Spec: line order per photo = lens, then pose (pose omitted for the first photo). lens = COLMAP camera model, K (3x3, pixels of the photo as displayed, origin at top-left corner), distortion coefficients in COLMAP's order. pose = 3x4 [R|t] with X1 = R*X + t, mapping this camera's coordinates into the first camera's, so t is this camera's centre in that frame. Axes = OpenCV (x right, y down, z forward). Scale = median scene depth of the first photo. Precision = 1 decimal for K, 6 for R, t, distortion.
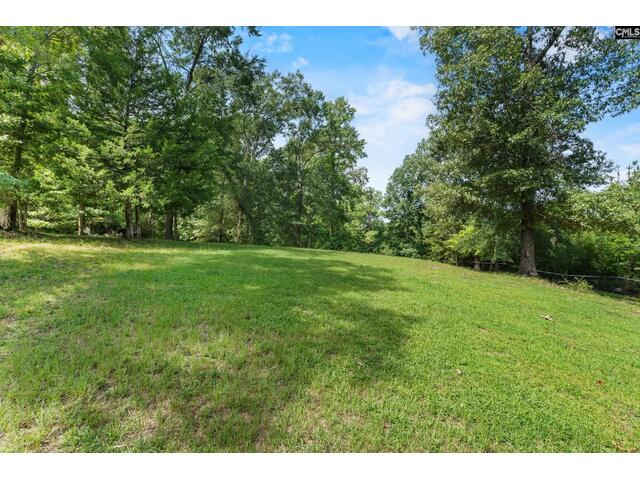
lens RADIAL K [[295.2, 0, 319.6], [0, 295.2, 239.5], [0, 0, 1]] dist [0.000215, -0.000399]
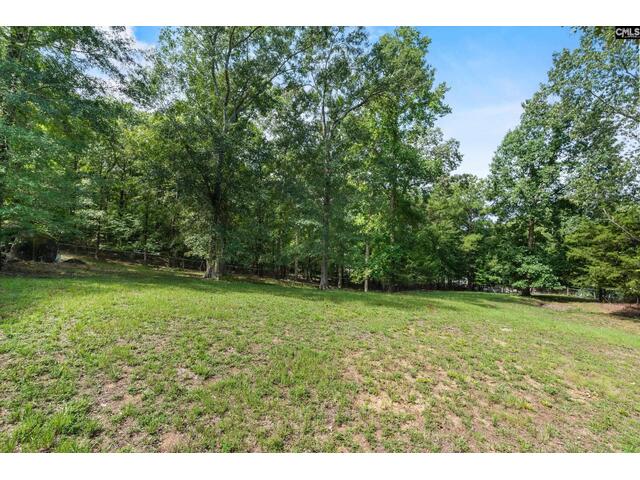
lens RADIAL K [[295.2, 0, 320.6], [0, 295.2, 238.3], [0, 0, 1]] dist [0.000215, -0.000399]
pose [[0.945521, -0.004918, -0.325524, 0.090014], [-0.001583, 0.999805, -0.019702, -0.008075], [0.325558, 0.019144, 0.945328, 0.298986]]
